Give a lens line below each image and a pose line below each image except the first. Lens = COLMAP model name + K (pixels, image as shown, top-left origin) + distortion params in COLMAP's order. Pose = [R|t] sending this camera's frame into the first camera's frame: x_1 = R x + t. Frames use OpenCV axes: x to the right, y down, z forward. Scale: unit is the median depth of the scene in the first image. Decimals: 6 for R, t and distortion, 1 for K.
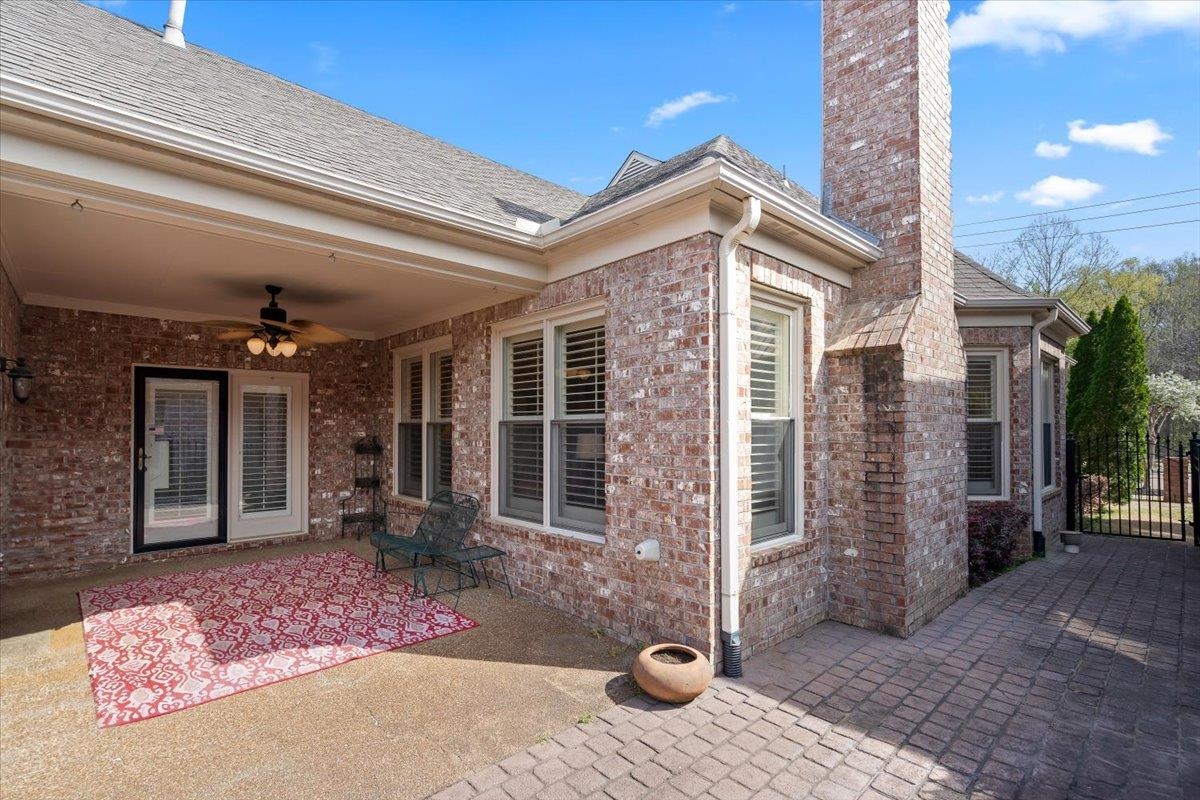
lens RADIAL K [[550.1, 0, 603.3], [0, 550.1, 418.1], [0, 0, 1]] dist [-0.001507, 0.000466]
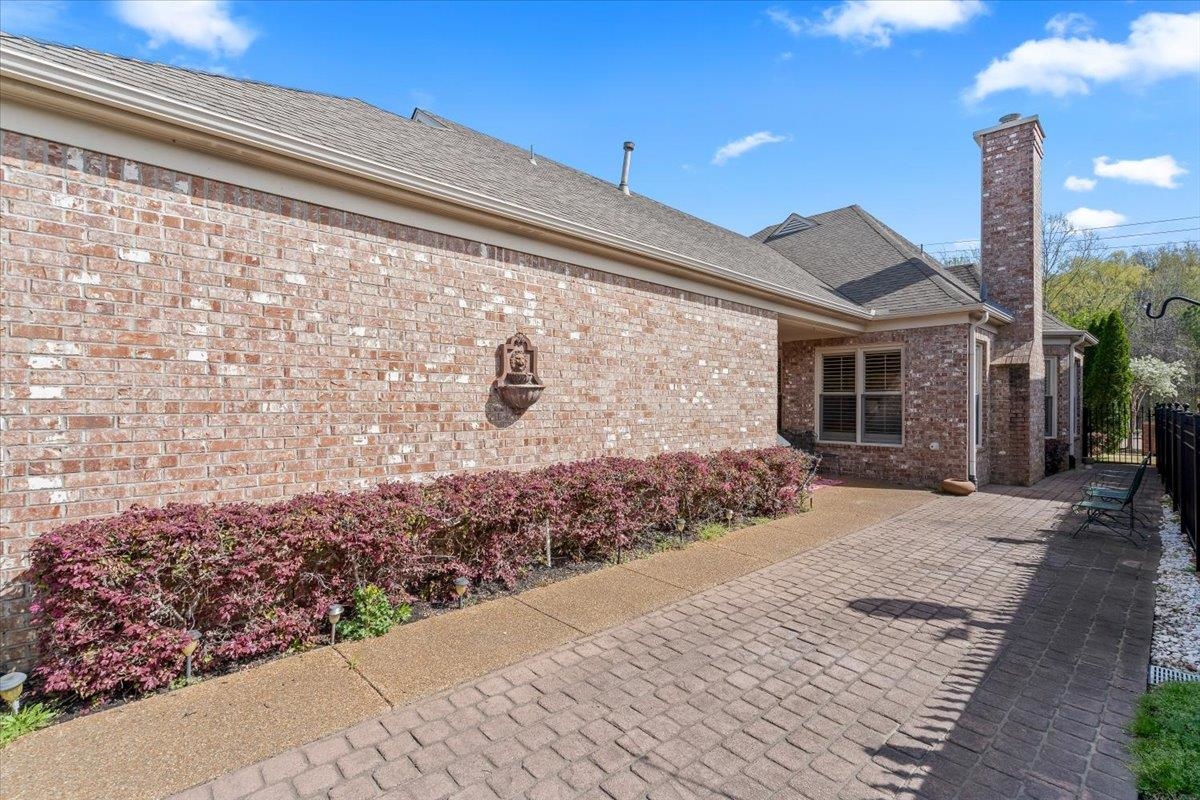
lens RADIAL K [[550.1, 0, 597.3], [0, 550.1, 397.8], [0, 0, 1]] dist [-0.001507, 0.000466]
pose [[0.999935, 0.005179, 0.010182, -0.993812], [-0.005301, 0.999914, 0.012014, -0.002495], [-0.010119, -0.012067, 0.999876, -1.001888]]
